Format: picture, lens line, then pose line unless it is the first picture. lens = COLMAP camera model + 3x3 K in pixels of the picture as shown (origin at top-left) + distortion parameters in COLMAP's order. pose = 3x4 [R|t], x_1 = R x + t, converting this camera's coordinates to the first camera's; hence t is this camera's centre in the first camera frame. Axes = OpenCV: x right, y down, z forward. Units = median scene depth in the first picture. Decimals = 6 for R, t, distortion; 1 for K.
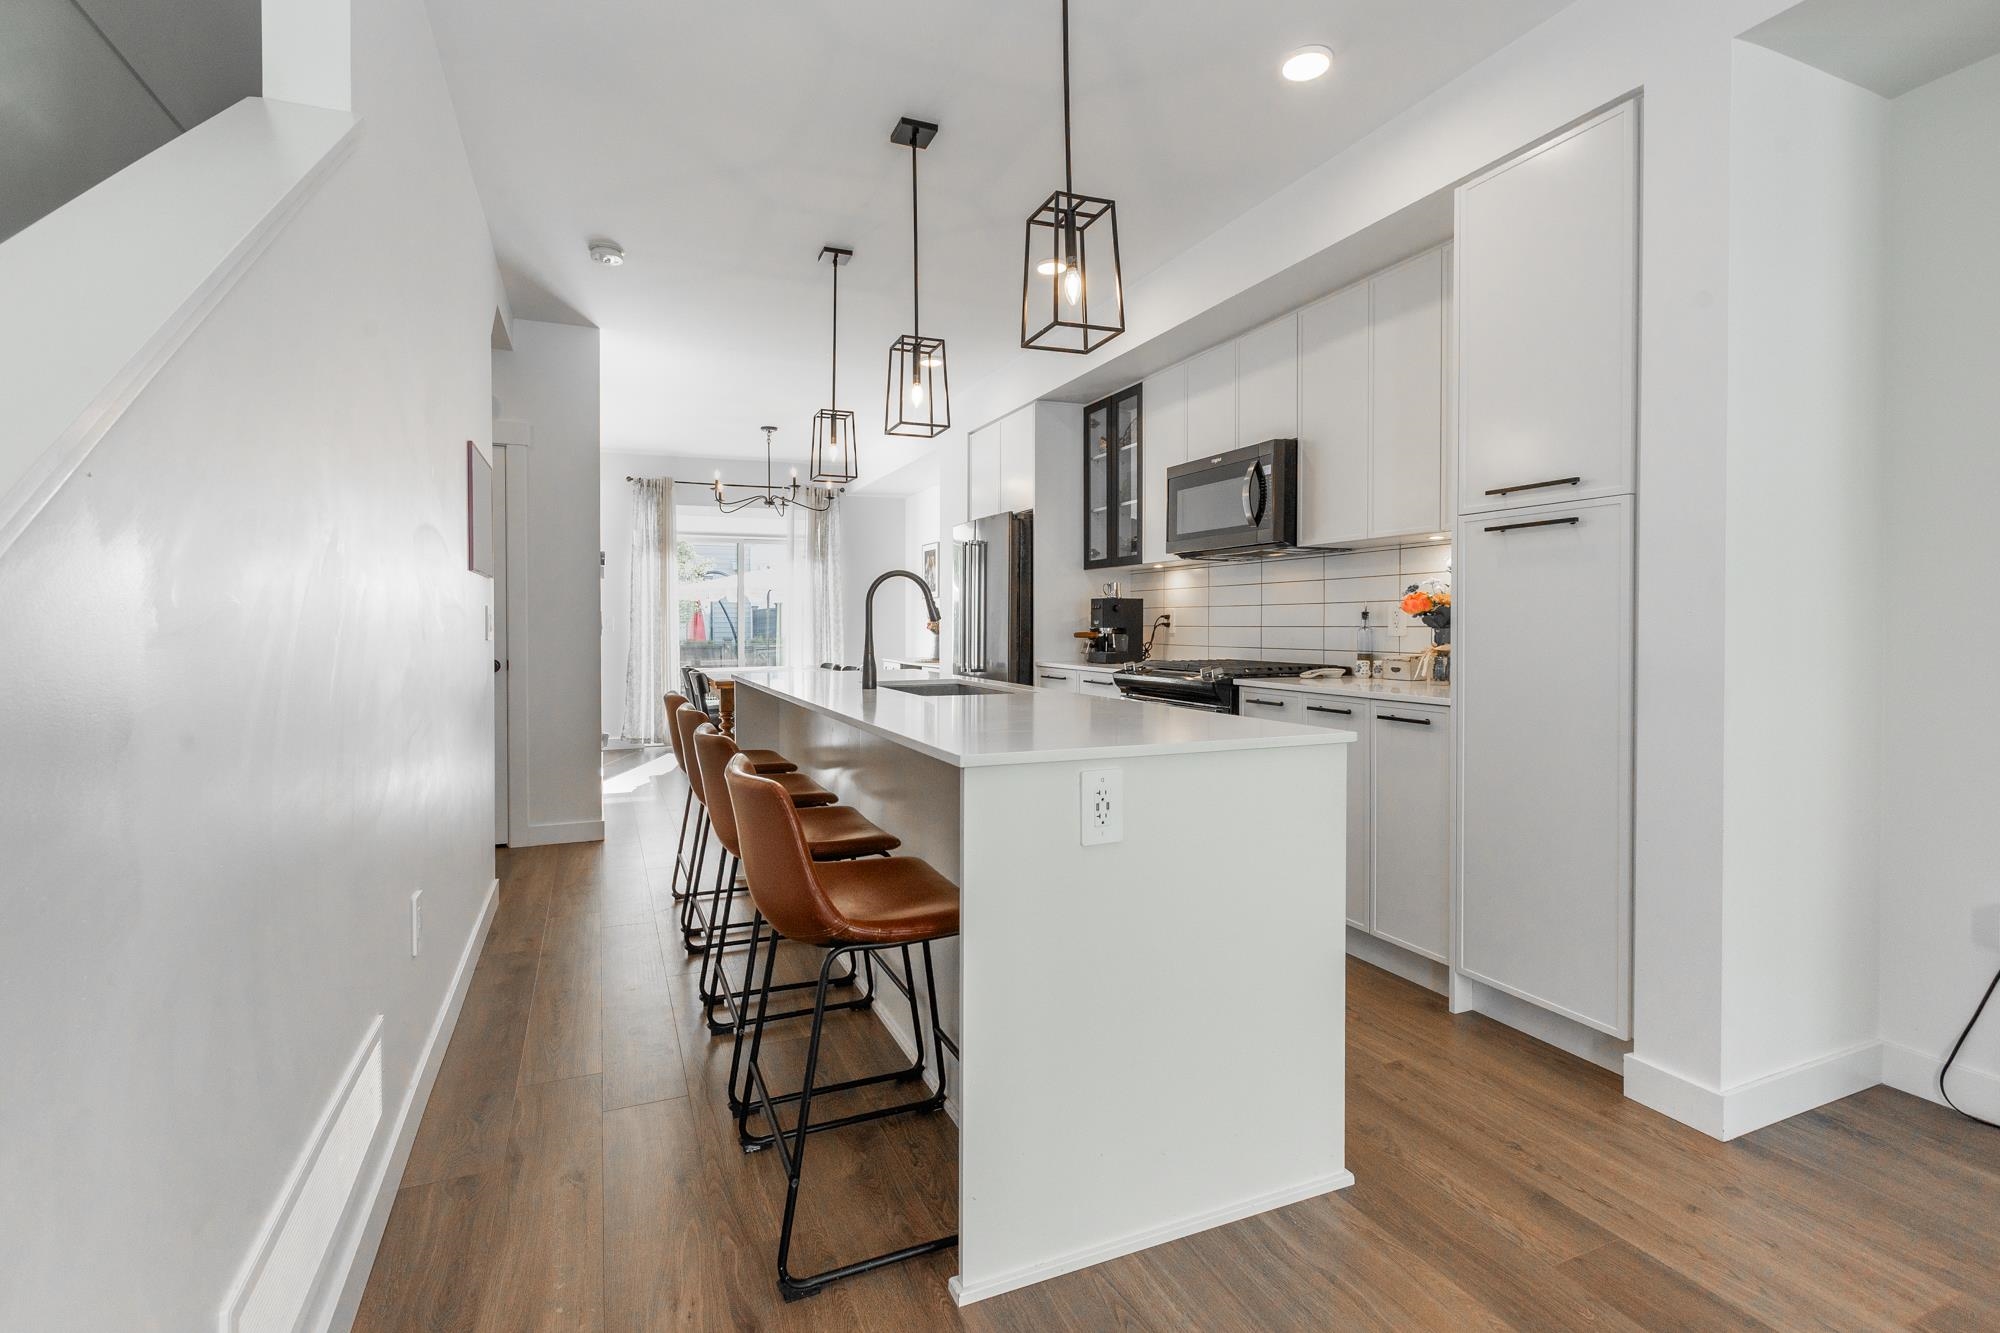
lens RADIAL K [[923.2, 0, 1015.3], [0, 923.2, 630.0], [0, 0, 1]] dist [-0.001907, -0.001154]
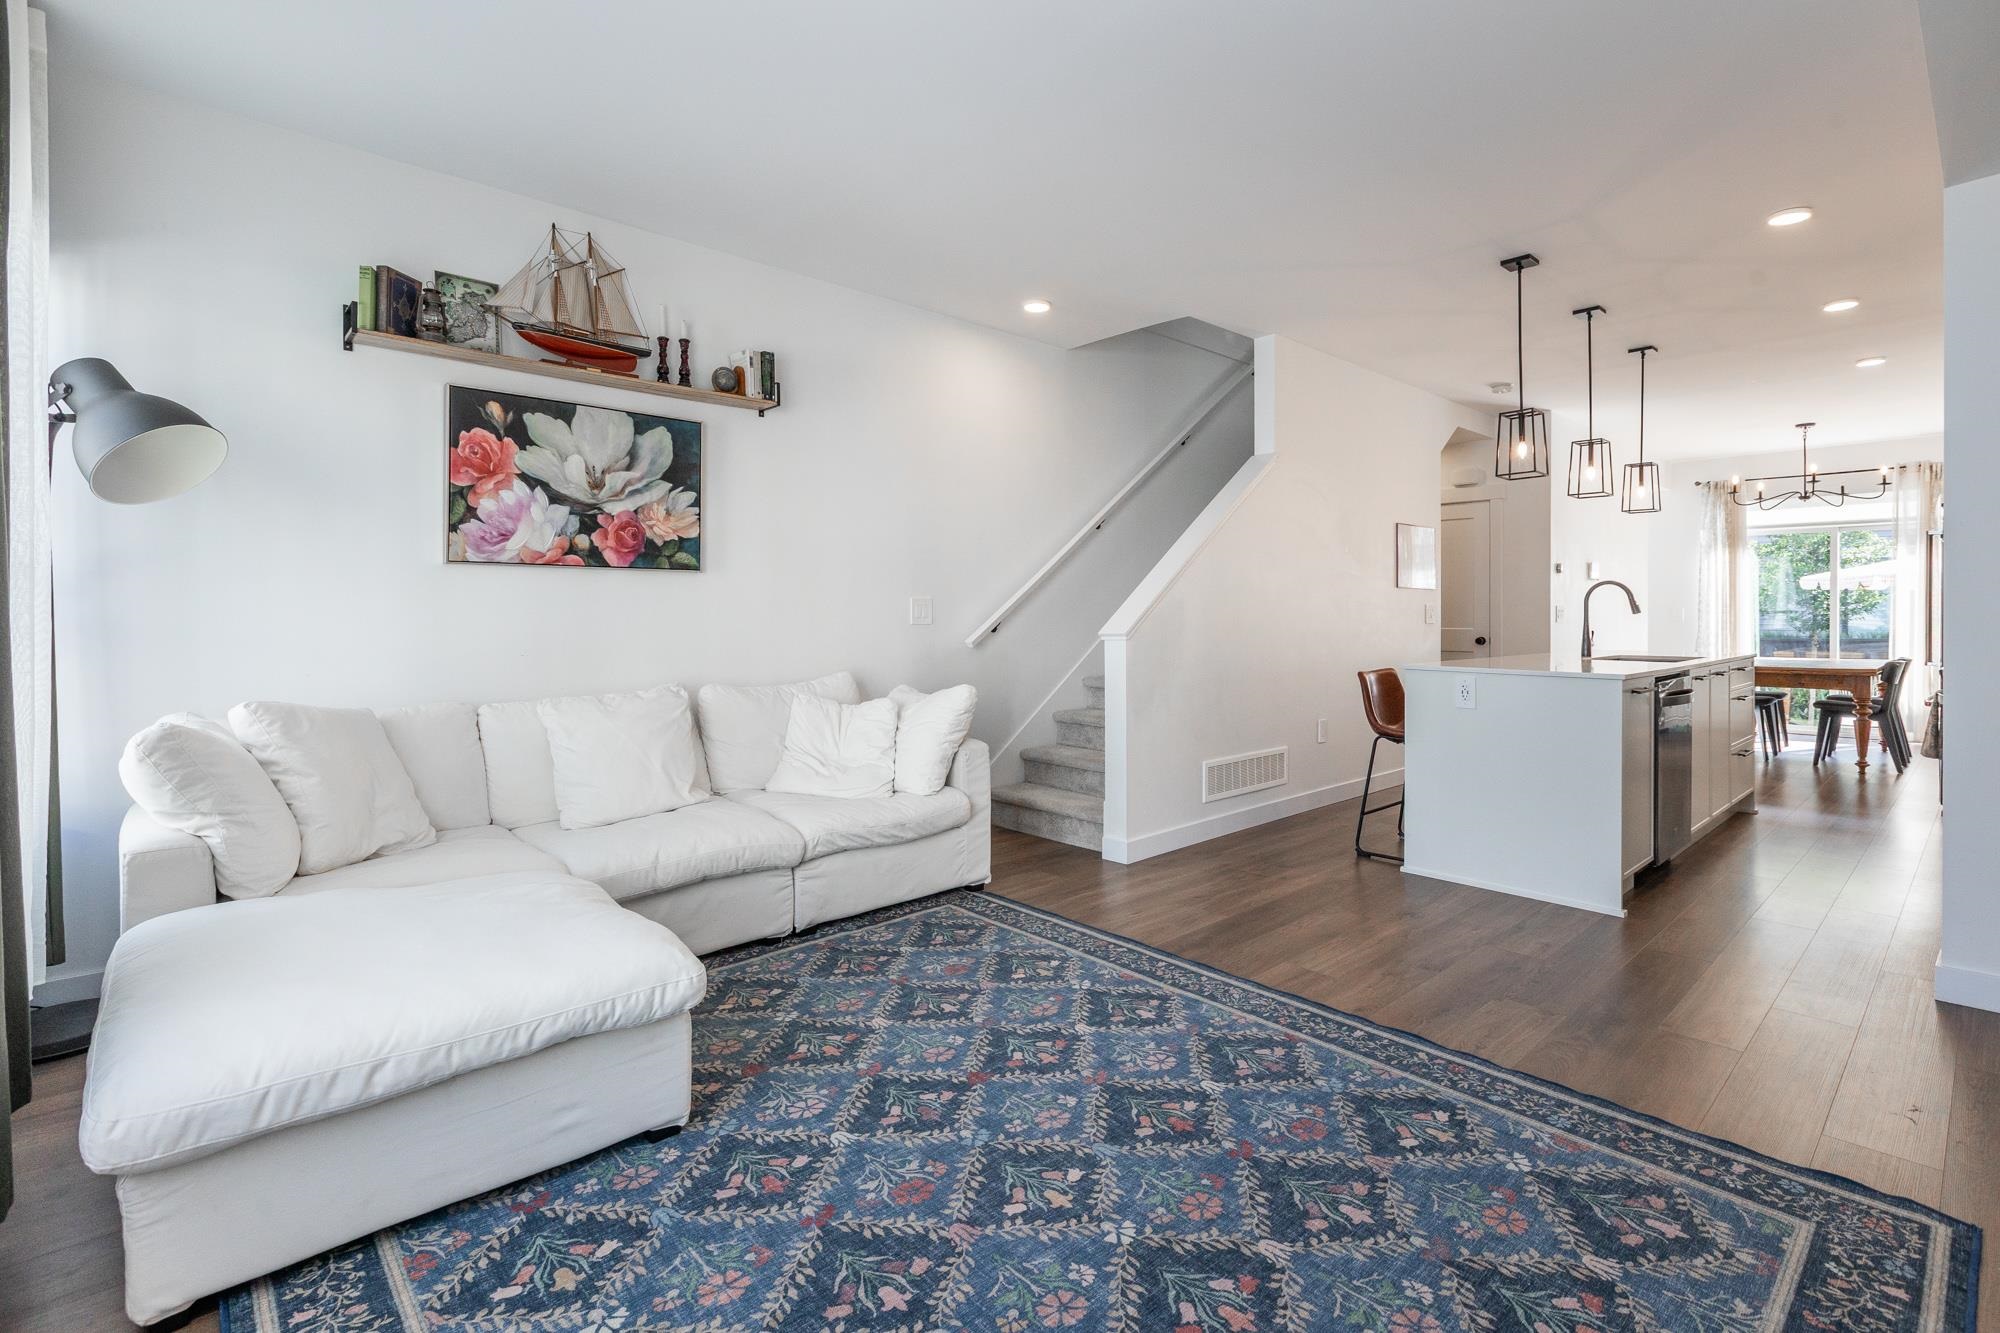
lens RADIAL K [[923.2, 0, 1015.3], [0, 923.2, 630.0], [0, 0, 1]] dist [-0.001907, -0.001154]
pose [[0.350911, 0.020076, -0.936194, 0.860769], [-0.007769, 0.999798, 0.018527, -0.002339], [0.936377, 0.000772, 0.350996, -0.415862]]
